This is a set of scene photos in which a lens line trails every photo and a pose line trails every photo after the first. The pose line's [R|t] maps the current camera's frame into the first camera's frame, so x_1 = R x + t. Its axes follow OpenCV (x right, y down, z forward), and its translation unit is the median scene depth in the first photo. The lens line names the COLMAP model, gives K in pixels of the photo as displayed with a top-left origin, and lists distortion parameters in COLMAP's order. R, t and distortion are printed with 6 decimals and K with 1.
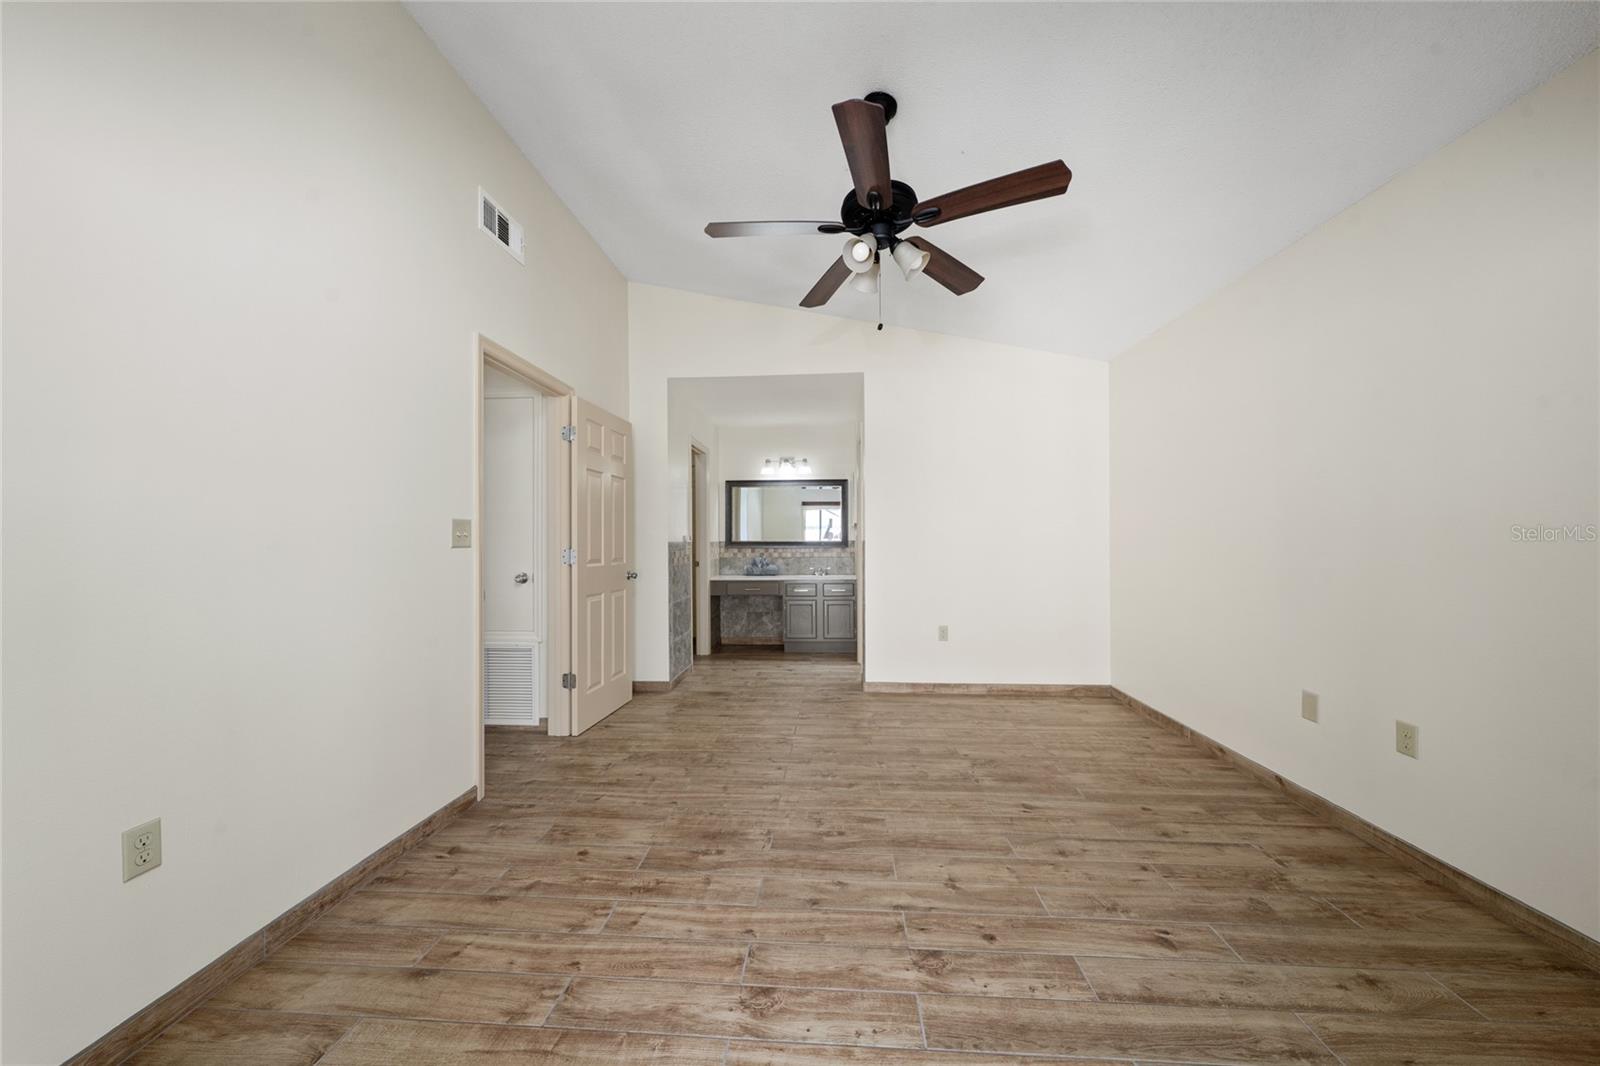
lens RADIAL K [[551.3, 0, 800.0], [0, 551.3, 533.0], [0, 0, 1]] dist [0.000194, 0.000029]
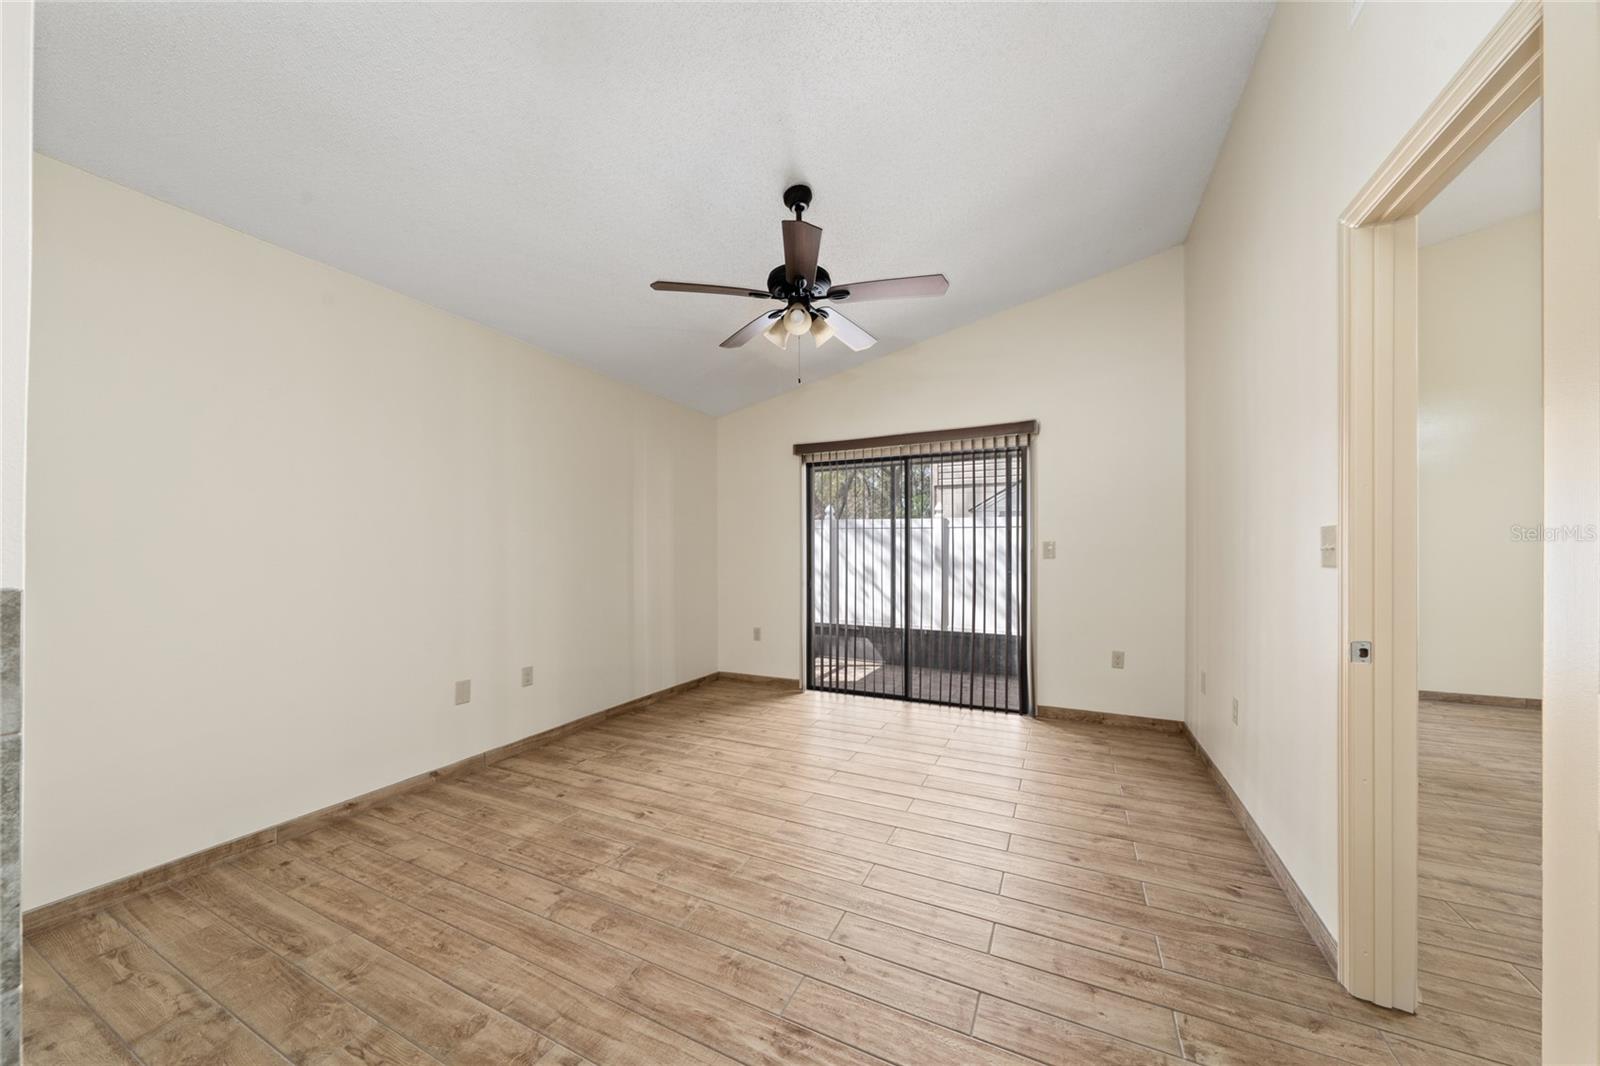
lens RADIAL K [[546.5, 0, 797.8], [0, 546.5, 556.7], [0, 0, 1]] dist [-0.000003, -0.000002]
pose [[-0.926306, 0.006694, 0.376714, -0.271017], [0.004959, 0.999972, -0.005574, 0.012818], [-0.376740, -0.003295, -0.926313, 1.929346]]
